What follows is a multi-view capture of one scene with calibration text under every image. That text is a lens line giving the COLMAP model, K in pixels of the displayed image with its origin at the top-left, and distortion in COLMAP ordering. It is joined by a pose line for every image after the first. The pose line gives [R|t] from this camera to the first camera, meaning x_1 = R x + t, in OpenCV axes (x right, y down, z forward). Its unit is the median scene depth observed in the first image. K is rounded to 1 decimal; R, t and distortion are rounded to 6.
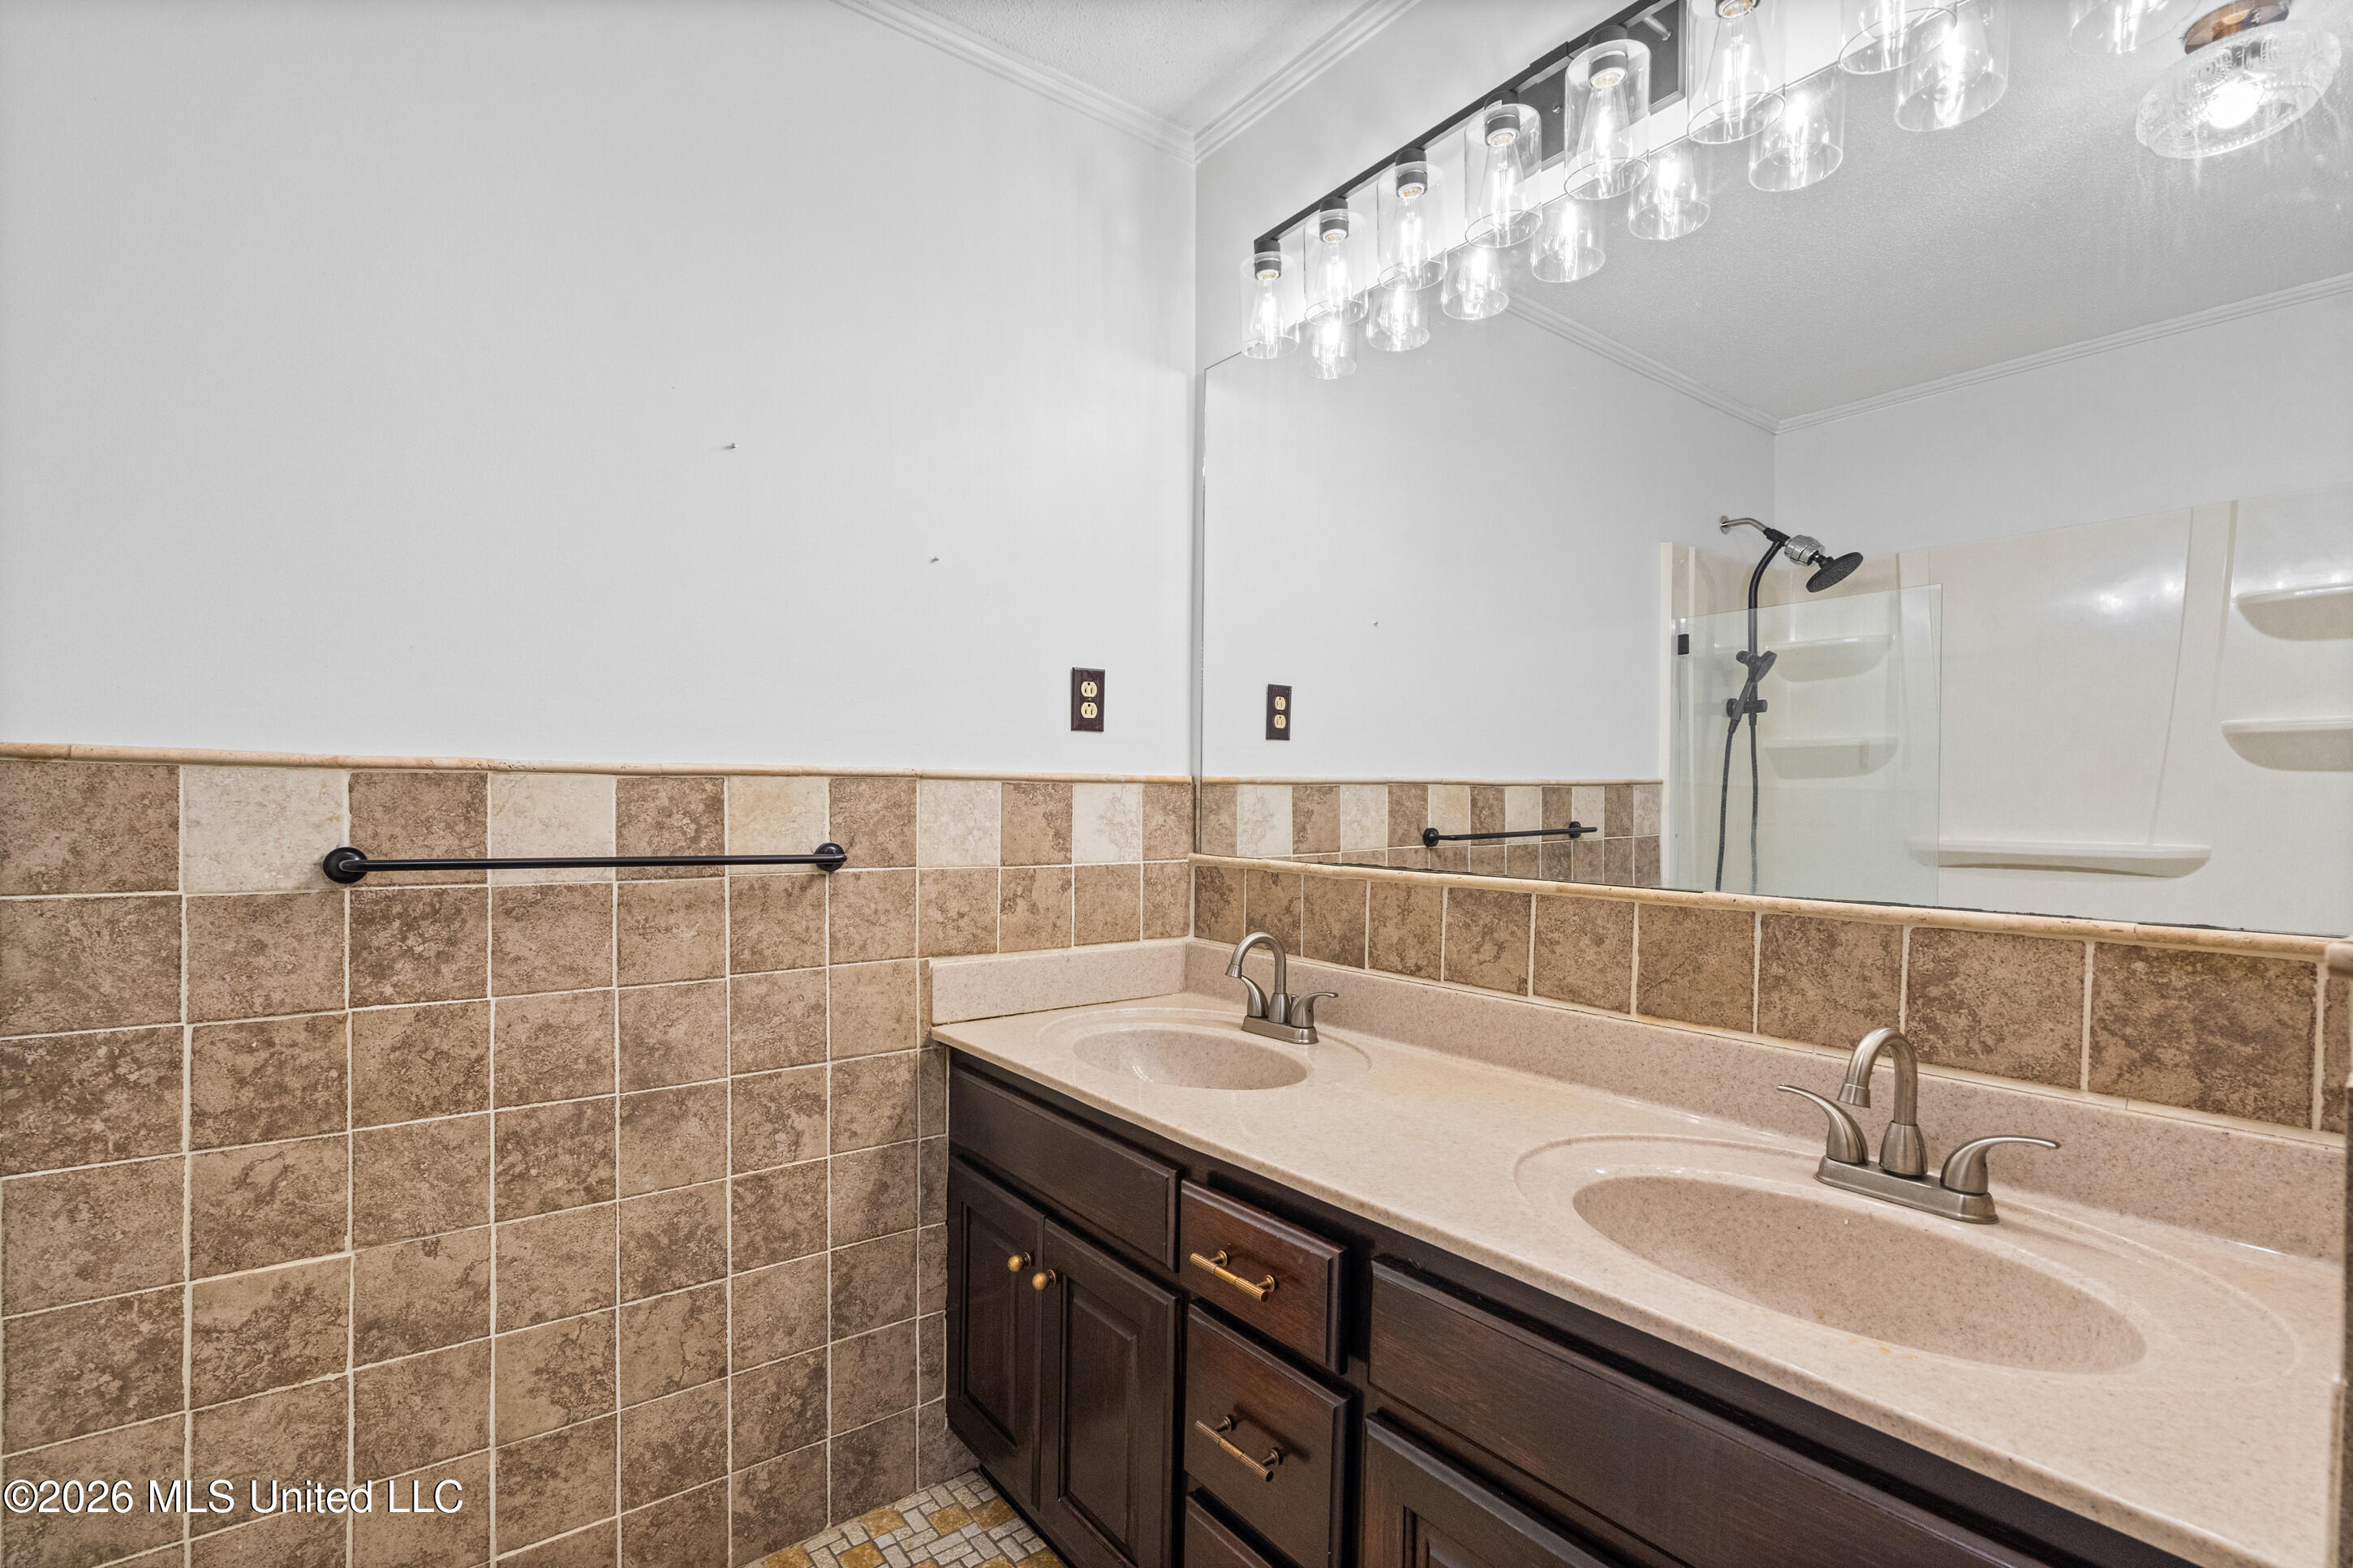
lens RADIAL K [[1076.2, 0, 1151.8], [0, 1076.2, 807.4], [0, 0, 1]] dist [-0.003781, 0.000116]
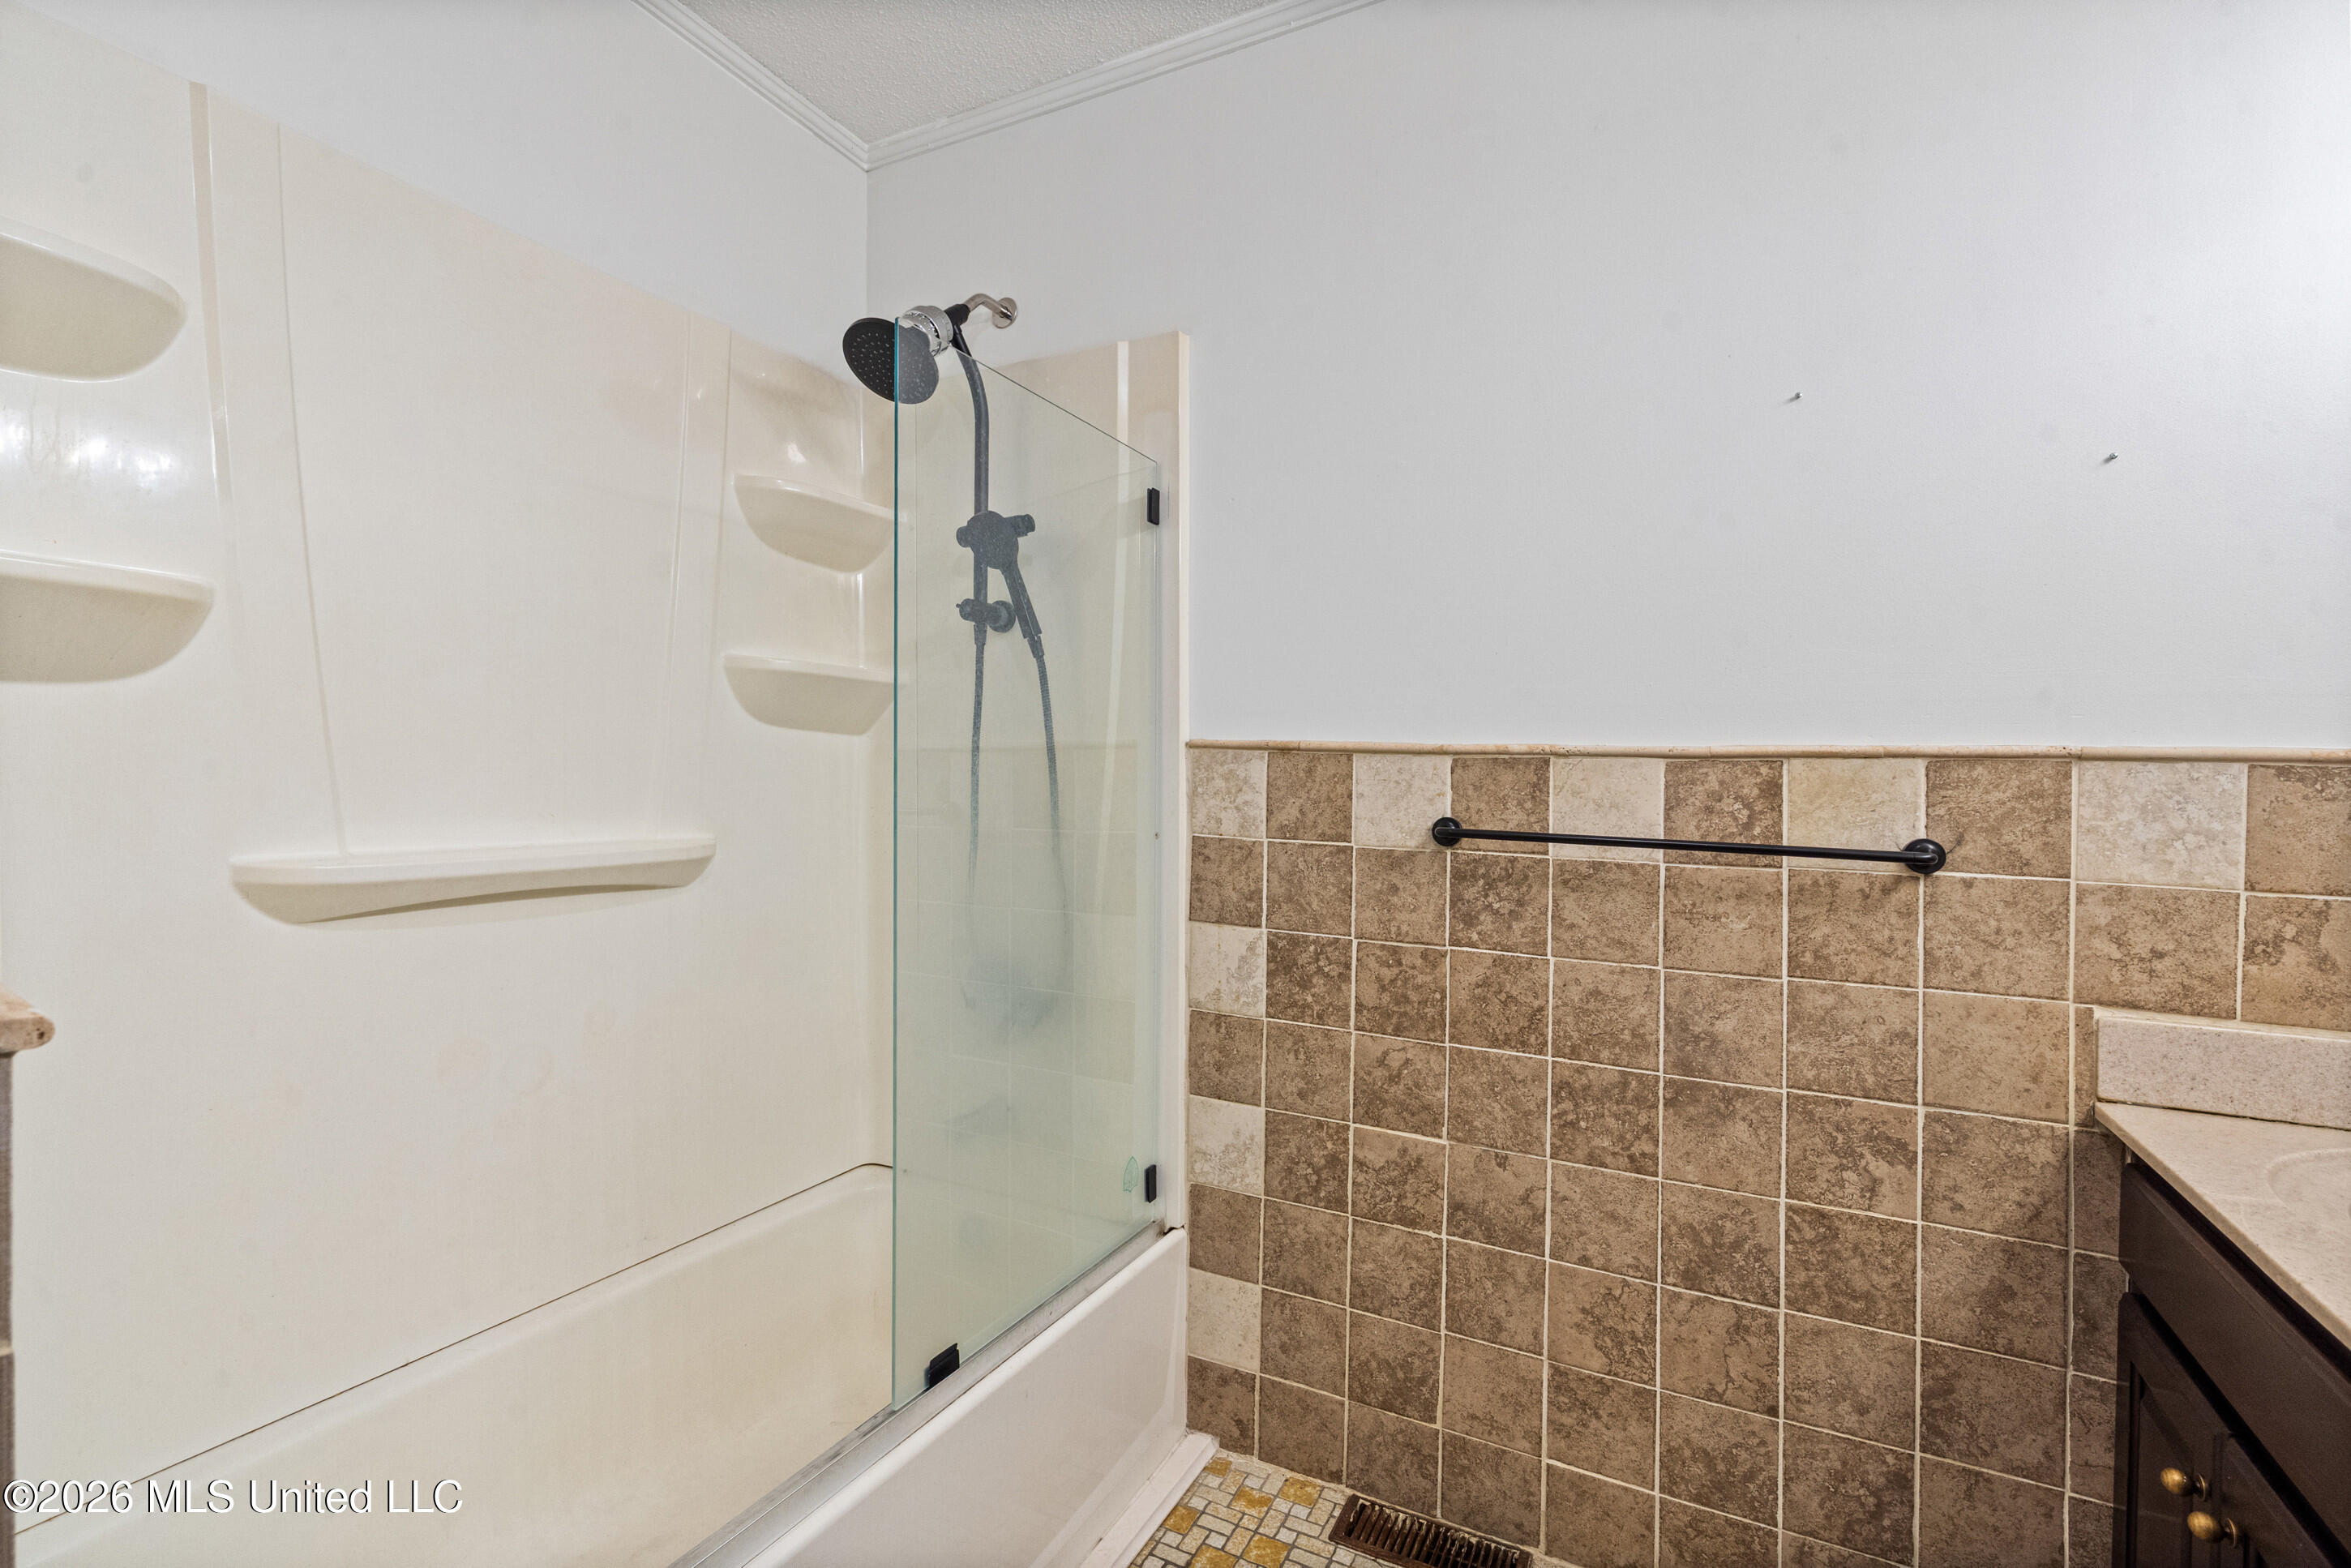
lens RADIAL K [[1071.1, 0, 1163.3], [0, 1071.1, 776.1], [0, 0, 1]] dist [-0.000460, 0.000891]
pose [[0.430434, 0.005679, -0.902604, 0.213380], [-0.020342, 0.999787, -0.003410, -0.000242], [0.902393, 0.019828, 0.430458, 0.141465]]
